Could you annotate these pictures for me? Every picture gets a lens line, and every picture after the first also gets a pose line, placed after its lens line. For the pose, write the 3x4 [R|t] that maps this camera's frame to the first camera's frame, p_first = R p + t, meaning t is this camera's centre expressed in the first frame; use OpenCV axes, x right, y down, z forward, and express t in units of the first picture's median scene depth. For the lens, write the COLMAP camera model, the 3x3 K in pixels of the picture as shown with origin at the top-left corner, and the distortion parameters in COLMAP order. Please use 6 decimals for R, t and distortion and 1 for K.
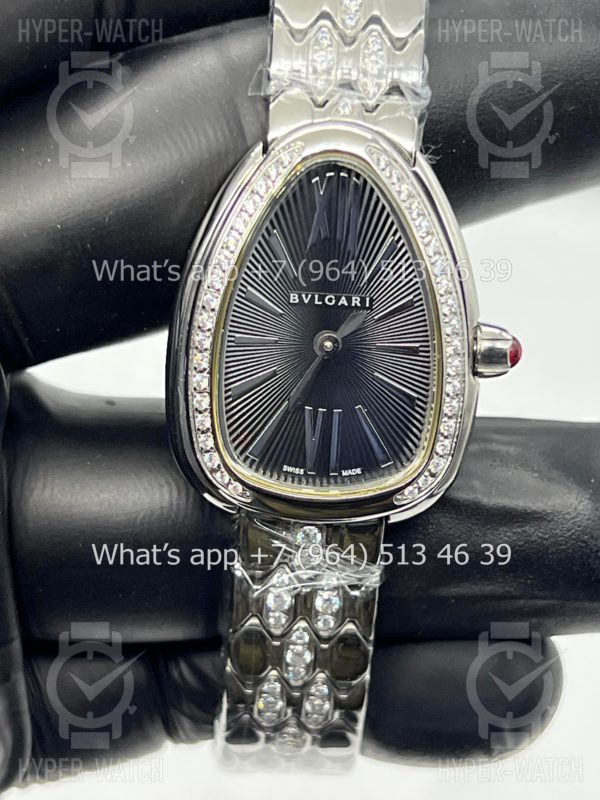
lens RADIAL K [[1828.1, 0, 300.0], [0, 1828.1, 400.0], [0, 0, 1]] dist [-0.004934, -0.383787]
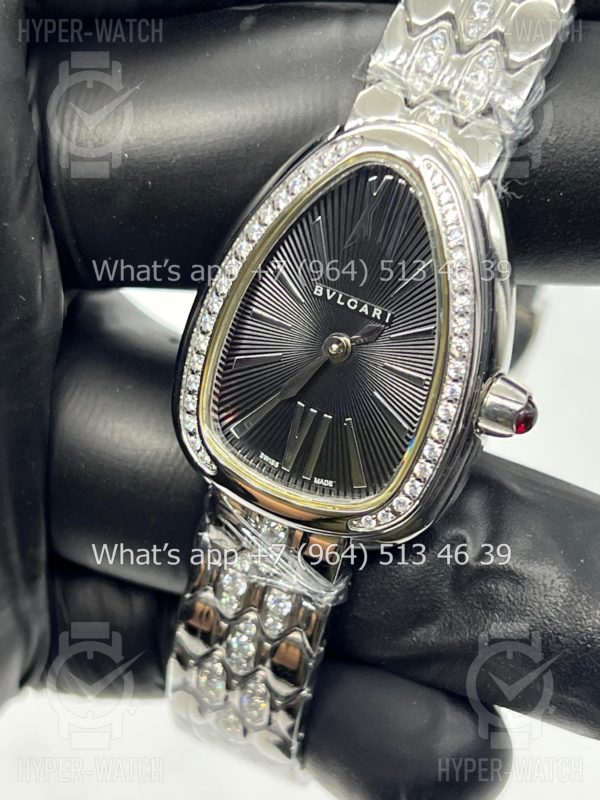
lens RADIAL K [[1828.1, 0, 300.0], [0, 1828.1, 400.0], [0, 0, 1]] dist [-0.004934, -0.383787]
pose [[0.898164, 0.315962, -0.305728, 0.298636], [-0.309923, 0.948220, 0.069474, -0.064567], [0.311849, 0.032353, 0.949581, 0.084580]]
